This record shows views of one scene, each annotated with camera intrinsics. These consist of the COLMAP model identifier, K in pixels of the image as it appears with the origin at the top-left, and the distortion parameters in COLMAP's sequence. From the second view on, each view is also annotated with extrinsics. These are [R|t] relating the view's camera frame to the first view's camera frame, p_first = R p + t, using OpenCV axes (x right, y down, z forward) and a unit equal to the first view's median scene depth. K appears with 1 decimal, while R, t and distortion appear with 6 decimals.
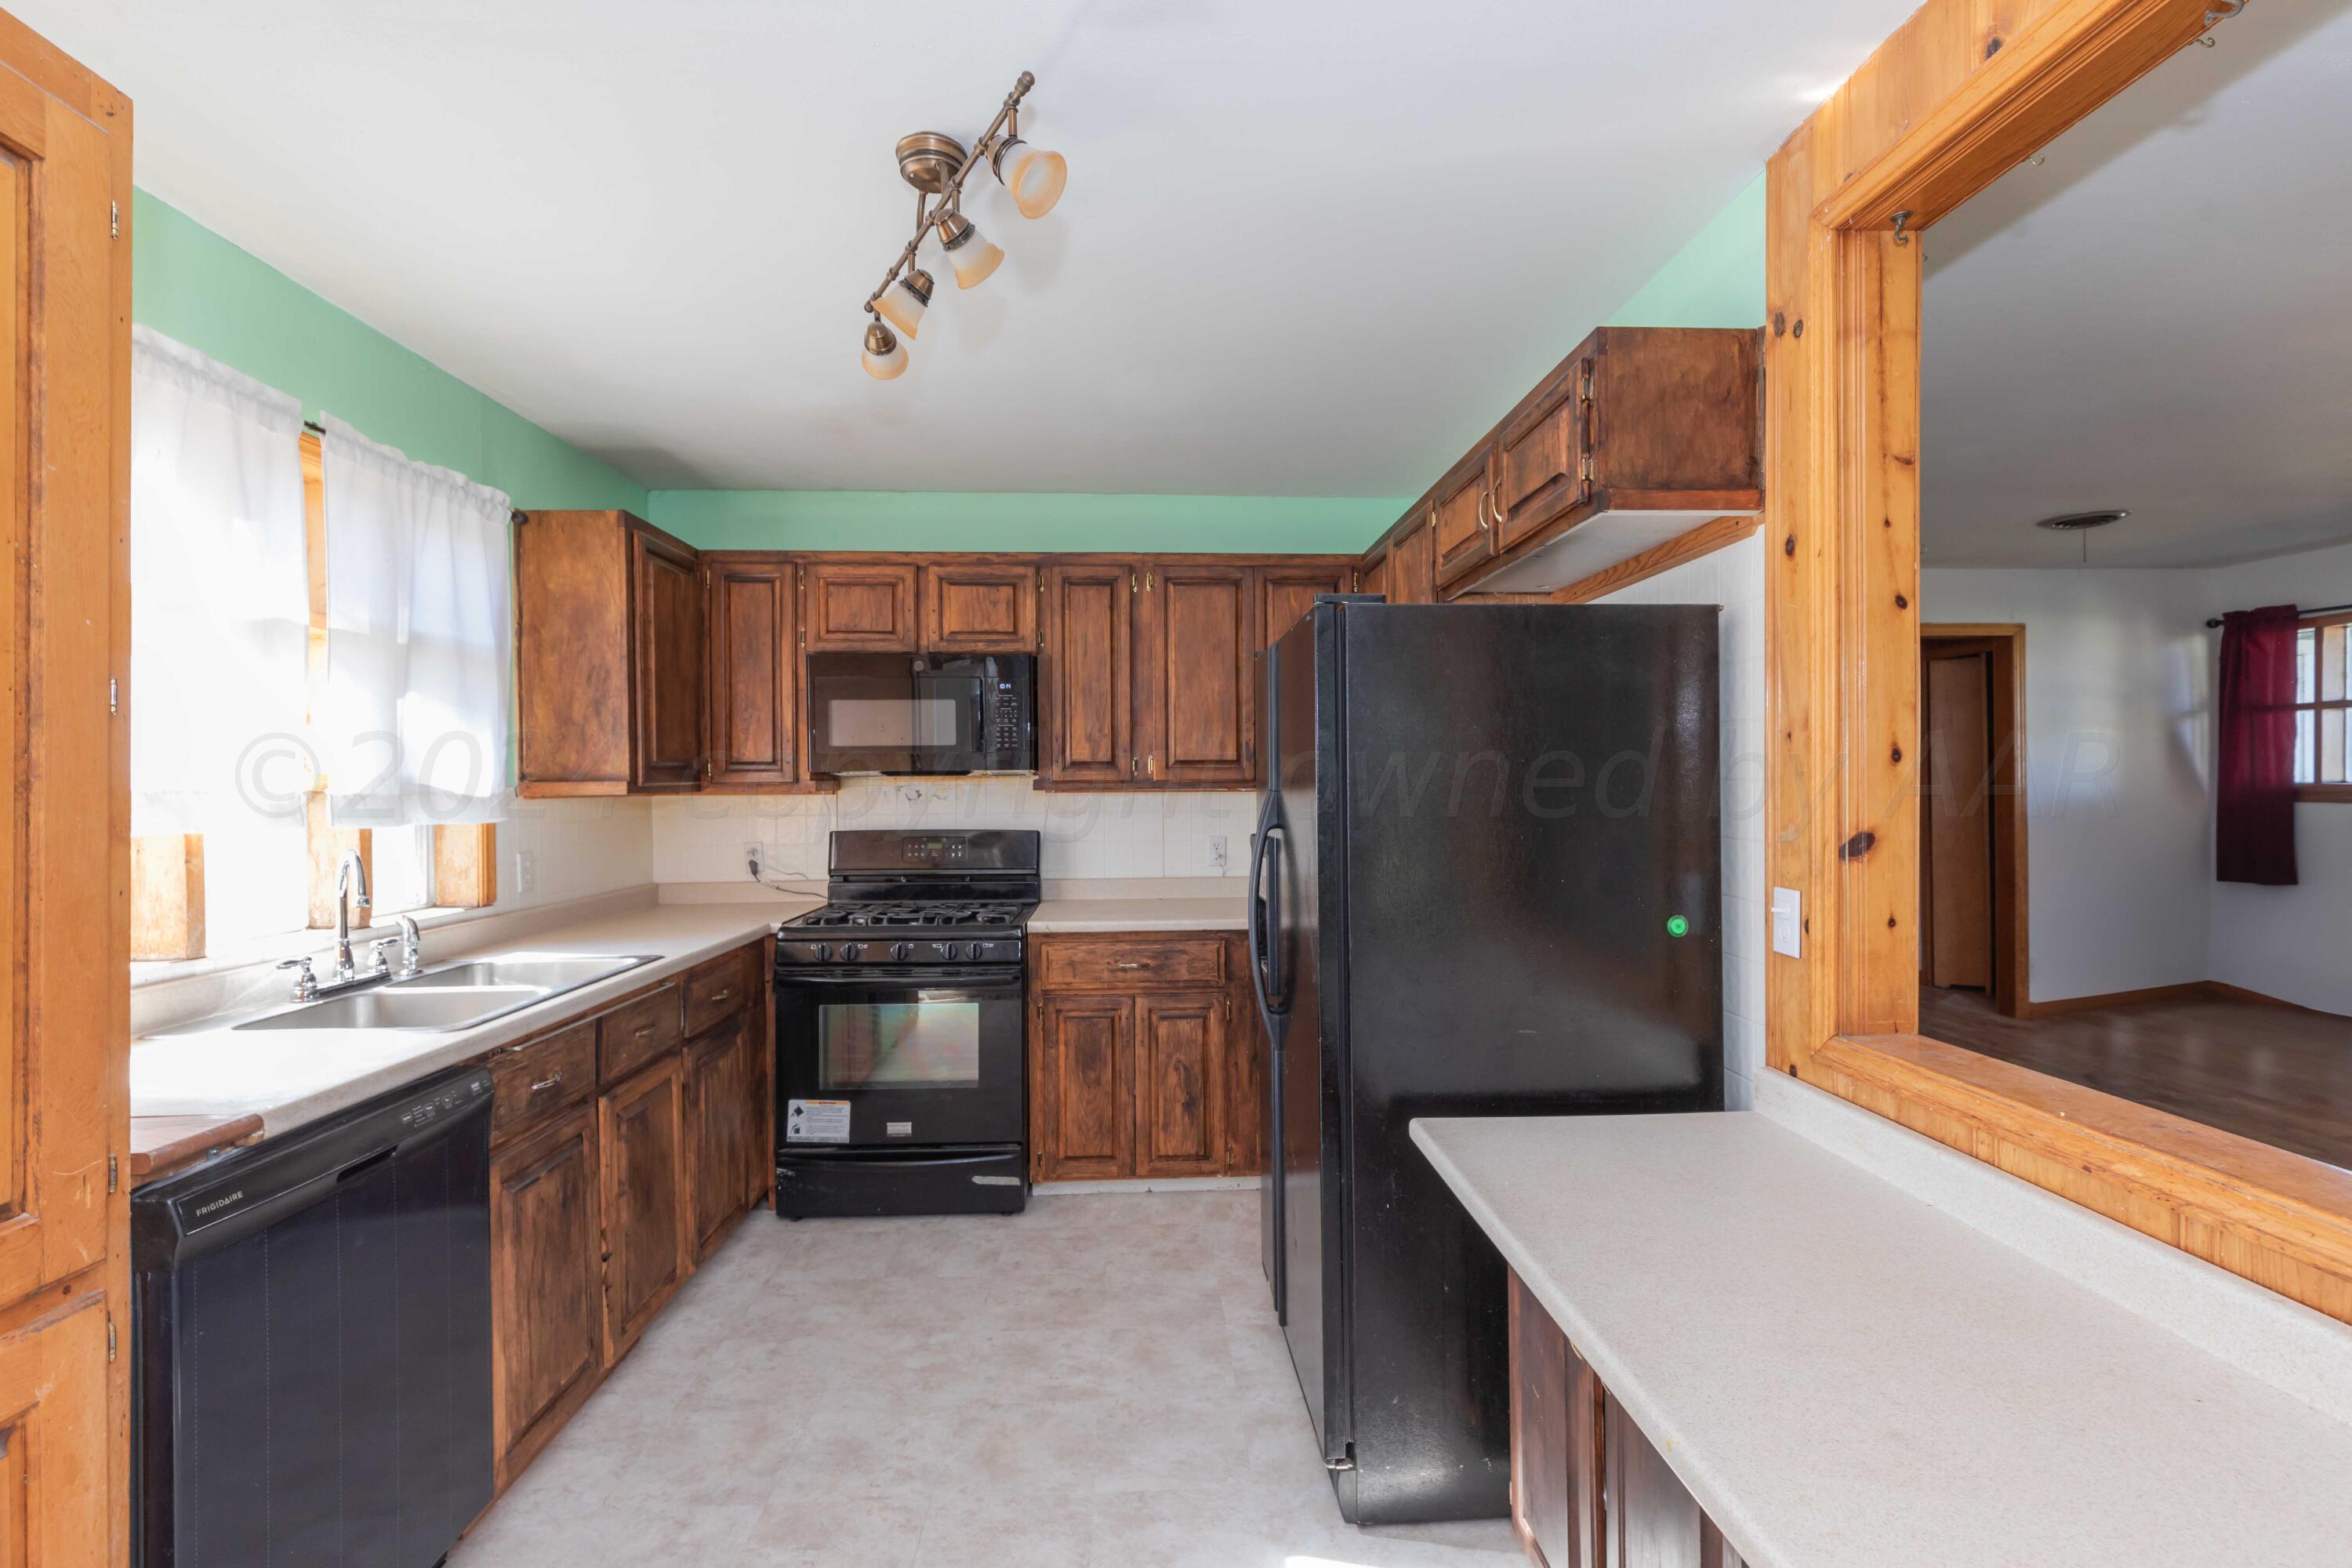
lens RADIAL K [[1021.4, 0, 1175.8], [0, 1021.4, 783.8], [0, 0, 1]] dist [-0.001298, 0.000130]
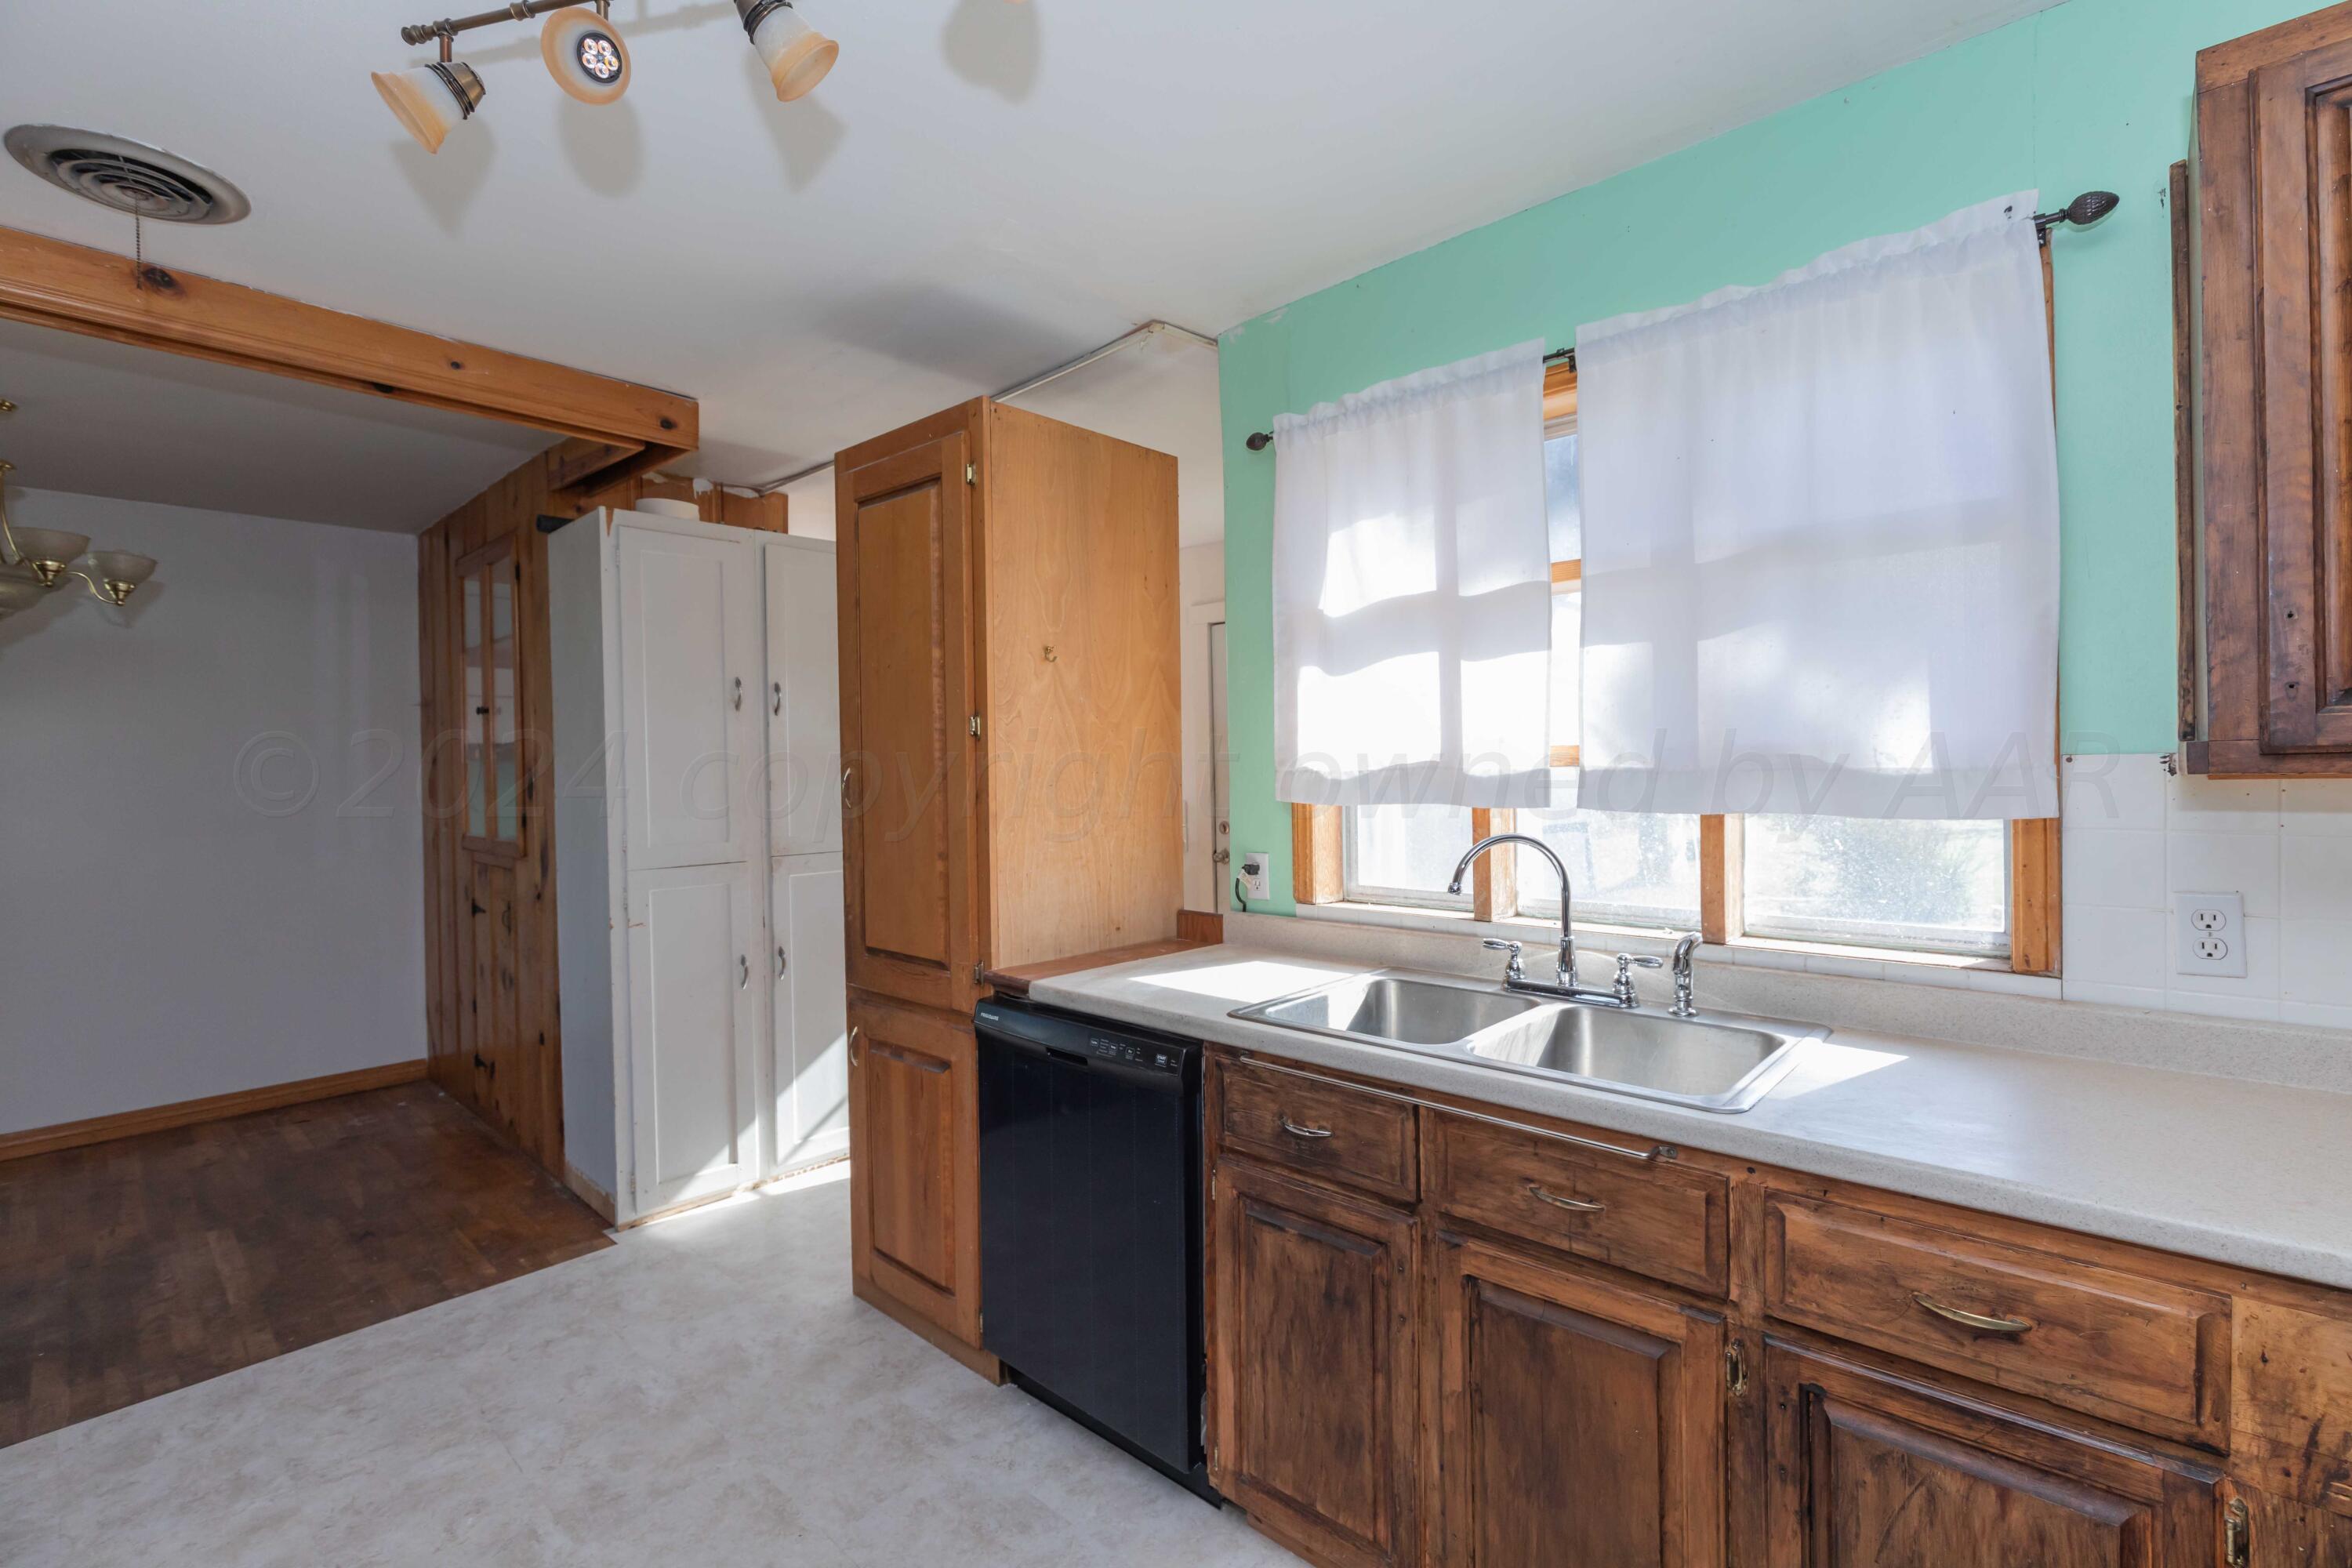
lens RADIAL K [[1021.4, 0, 1177.3], [0, 1021.4, 776.5], [0, 0, 1]] dist [-0.001298, 0.000130]
pose [[-0.702789, 0.030084, -0.710762, 0.029098], [0.024129, 0.999539, 0.018449, -0.007984], [0.710989, -0.004185, -0.703190, 1.394690]]
